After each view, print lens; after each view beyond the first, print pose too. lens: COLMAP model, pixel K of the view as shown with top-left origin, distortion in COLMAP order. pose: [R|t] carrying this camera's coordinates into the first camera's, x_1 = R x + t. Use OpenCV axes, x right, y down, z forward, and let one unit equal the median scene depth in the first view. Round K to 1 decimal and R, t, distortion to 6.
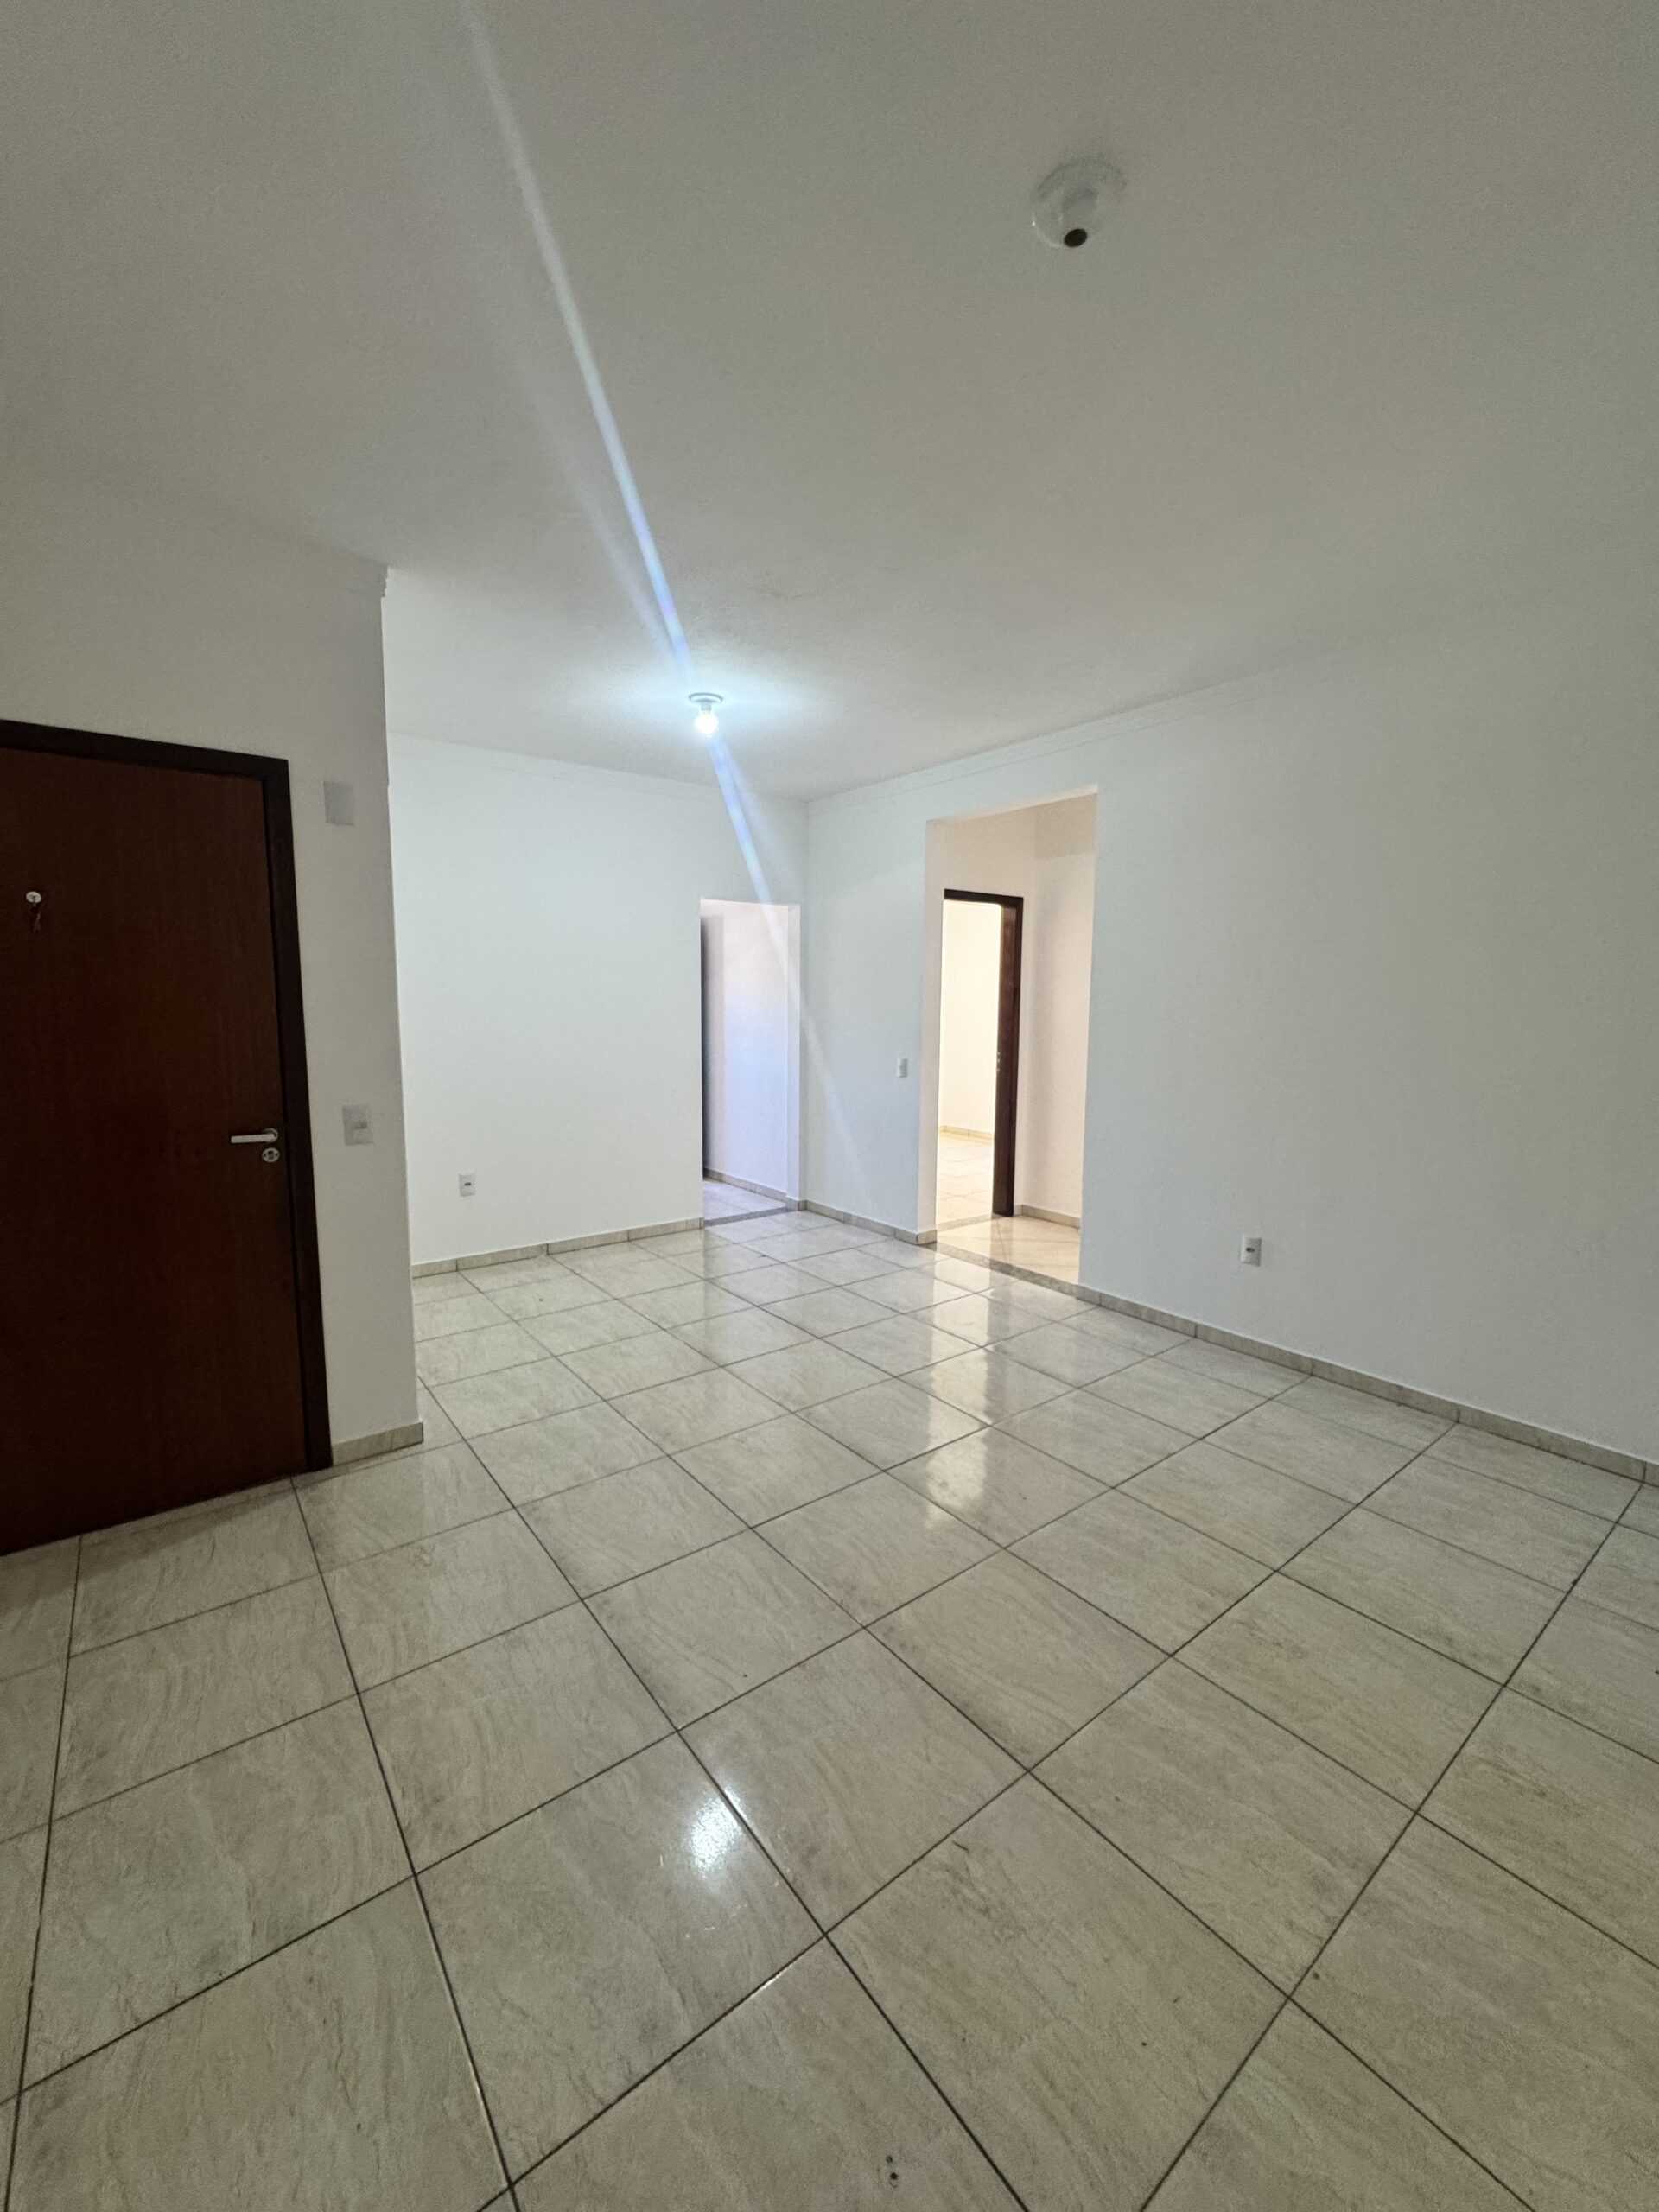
lens RADIAL K [[884.4, 0, 829.9], [0, 884.4, 1099.2], [0, 0, 1]] dist [-0.000376, 0.000518]
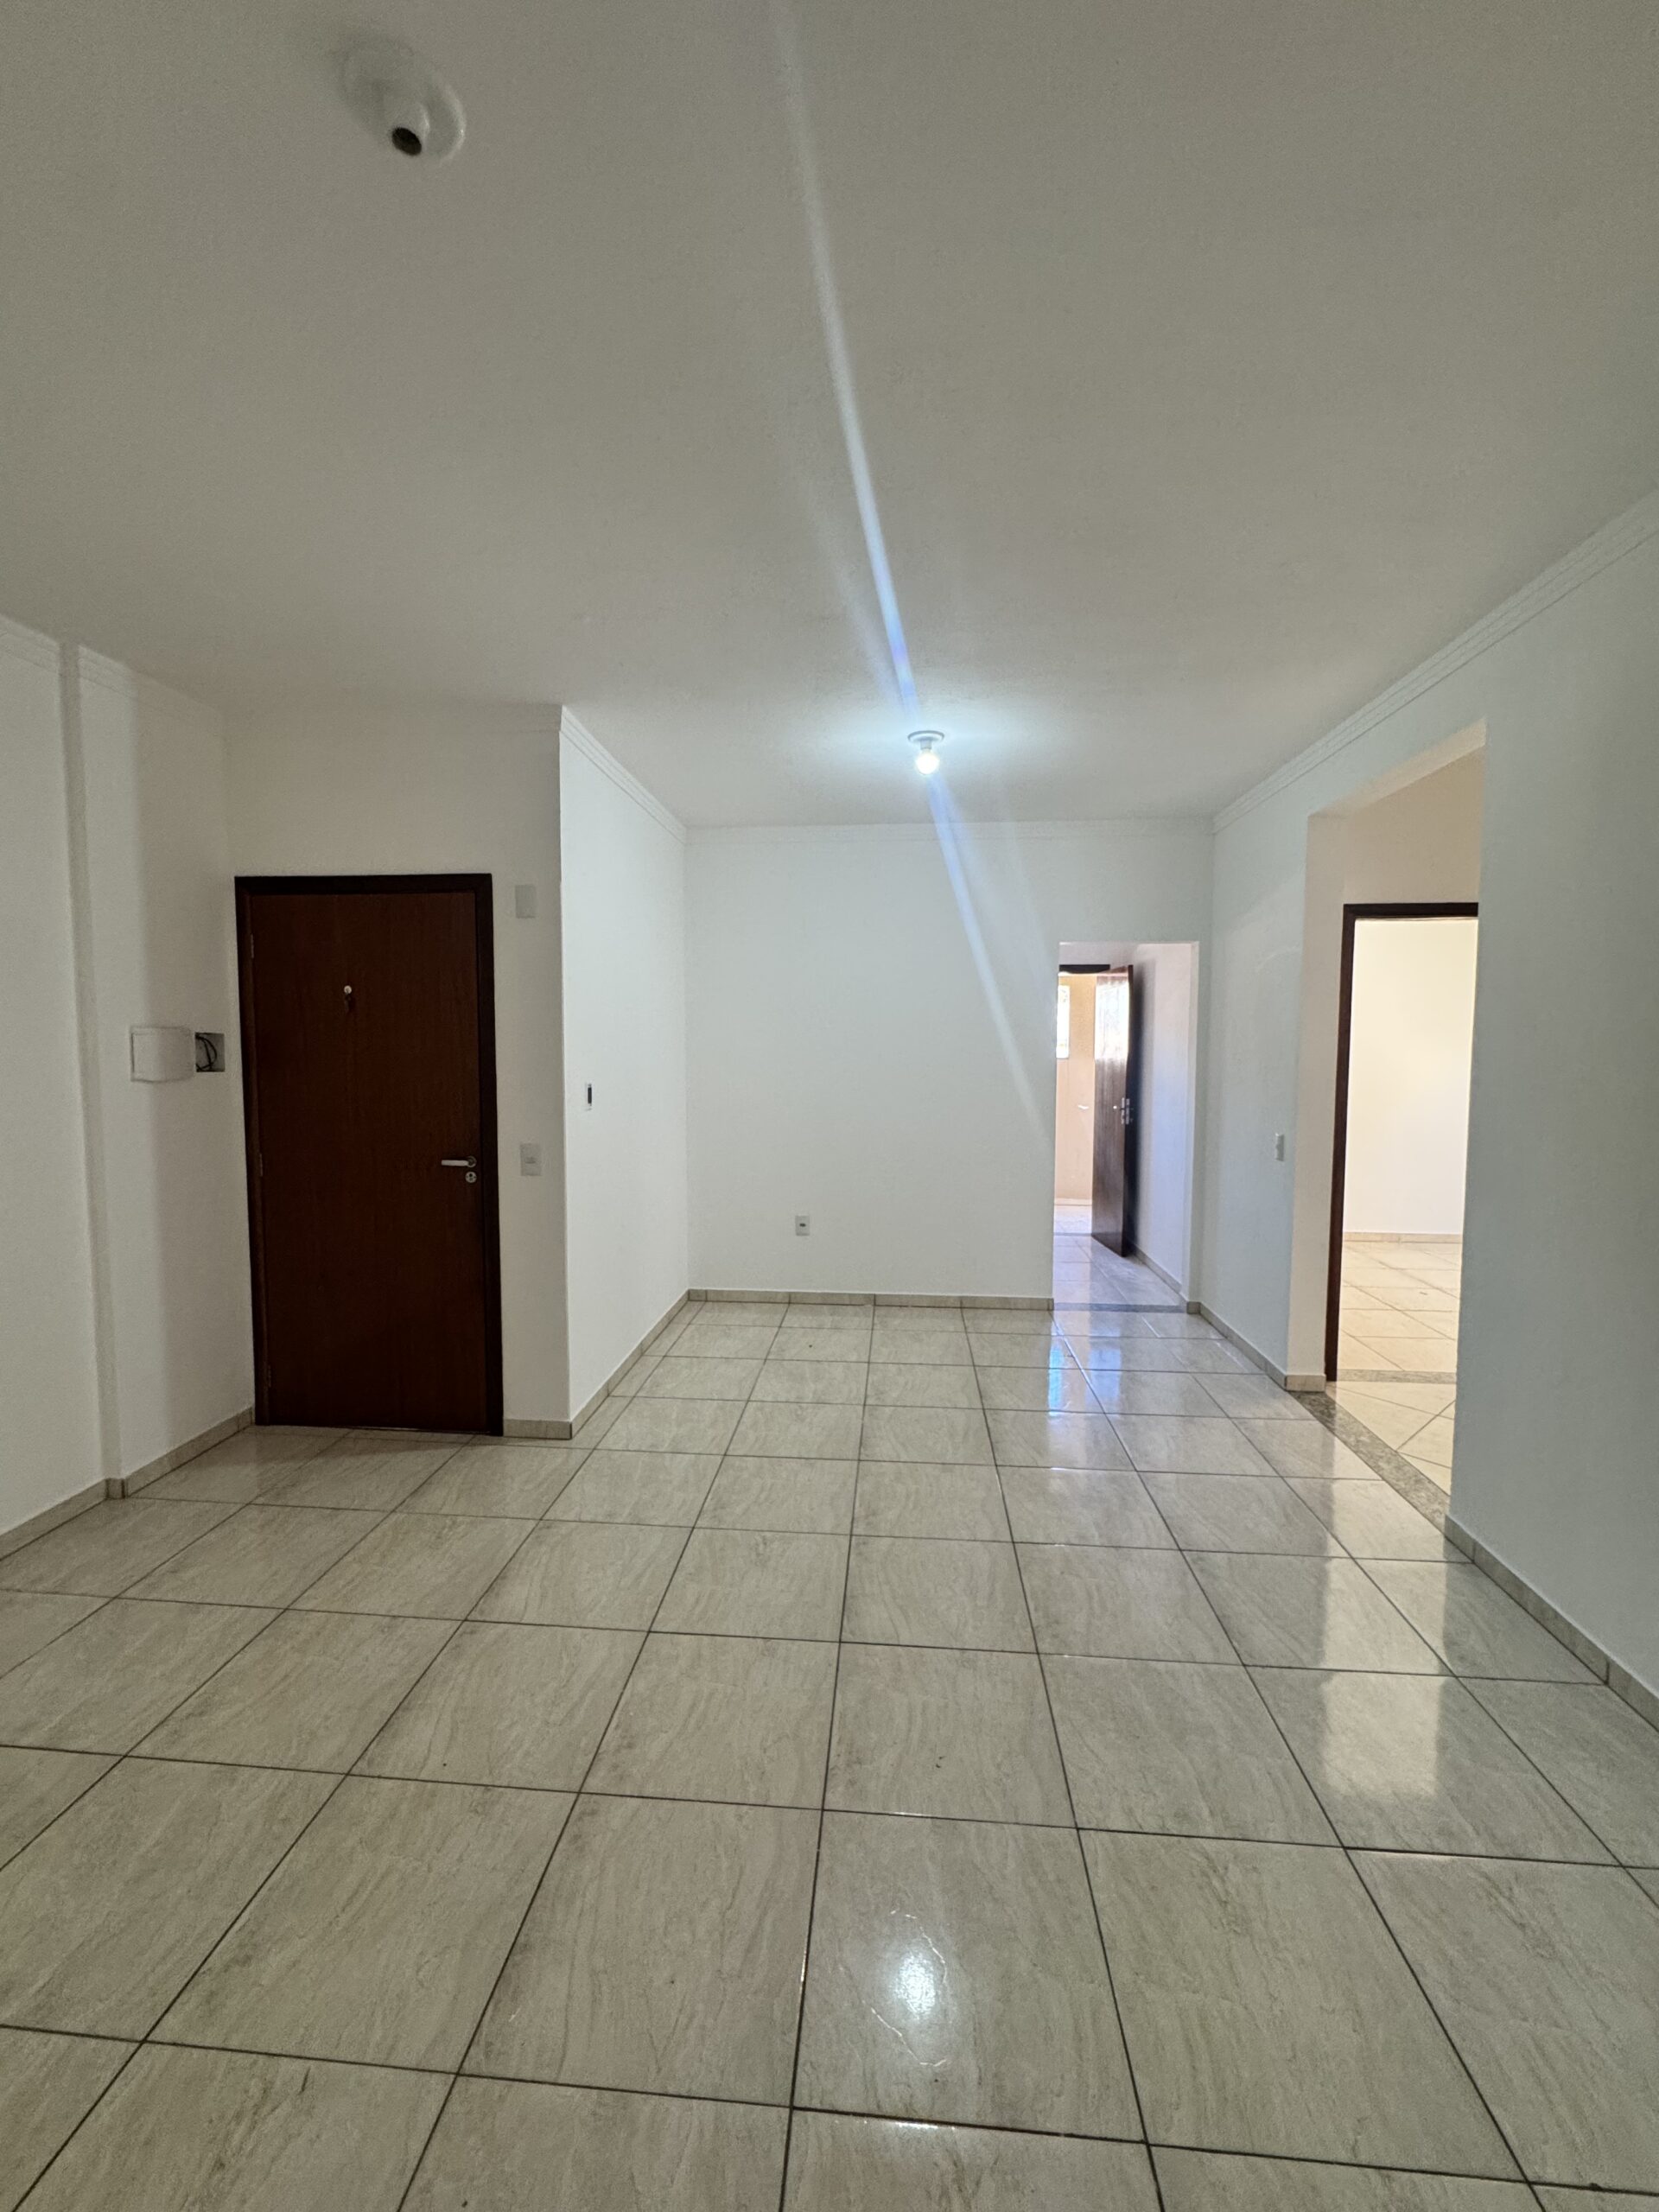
lens RADIAL K [[884.4, 0, 829.9], [0, 884.4, 1099.2], [0, 0, 1]] dist [-0.000376, 0.000518]
pose [[0.737765, 0.036217, -0.674085, 0.548579], [-0.075431, 0.996729, -0.029005, -0.046203], [0.670830, 0.072246, 0.738084, 0.344070]]
